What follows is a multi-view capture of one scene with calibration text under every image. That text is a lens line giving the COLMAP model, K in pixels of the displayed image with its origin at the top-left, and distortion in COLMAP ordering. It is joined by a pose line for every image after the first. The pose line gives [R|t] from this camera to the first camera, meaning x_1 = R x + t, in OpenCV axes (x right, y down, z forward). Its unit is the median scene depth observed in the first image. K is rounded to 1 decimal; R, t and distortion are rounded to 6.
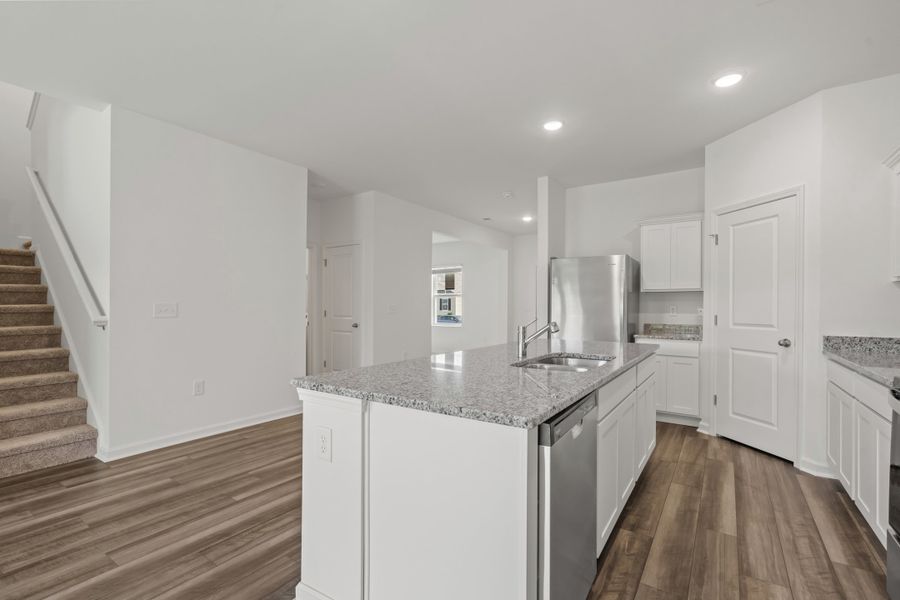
lens RADIAL K [[411.0, 0, 445.9], [0, 411.0, 304.7], [0, 0, 1]] dist [0.000505, 0.000071]
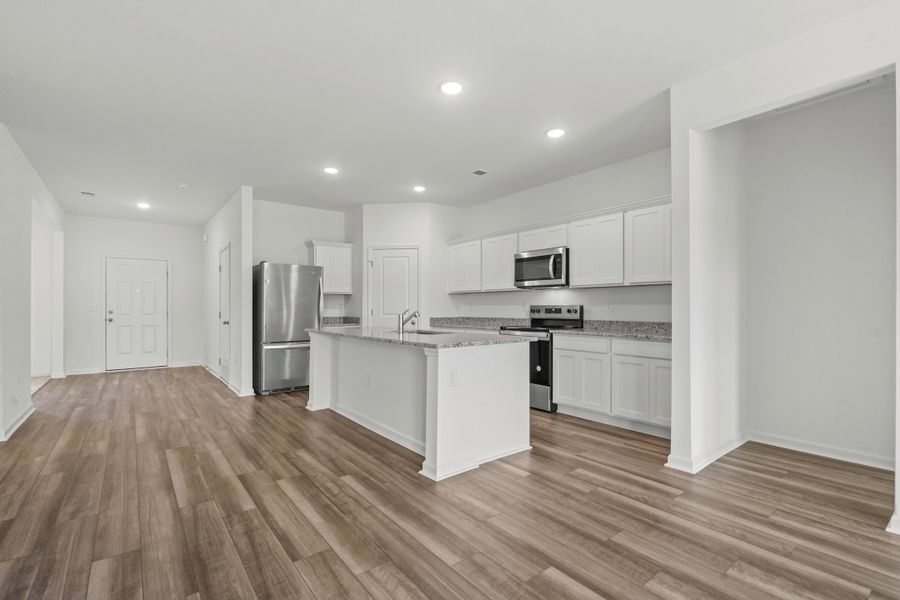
lens RADIAL K [[411.0, 0, 449.7], [0, 411.0, 302.6], [0, 0, 1]] dist [0.000505, 0.000071]
pose [[0.301974, 0.007804, 0.953284, -1.195510], [-0.000048, 0.999967, -0.008171, 0.015407], [-0.953316, 0.002422, 0.301965, 0.277394]]
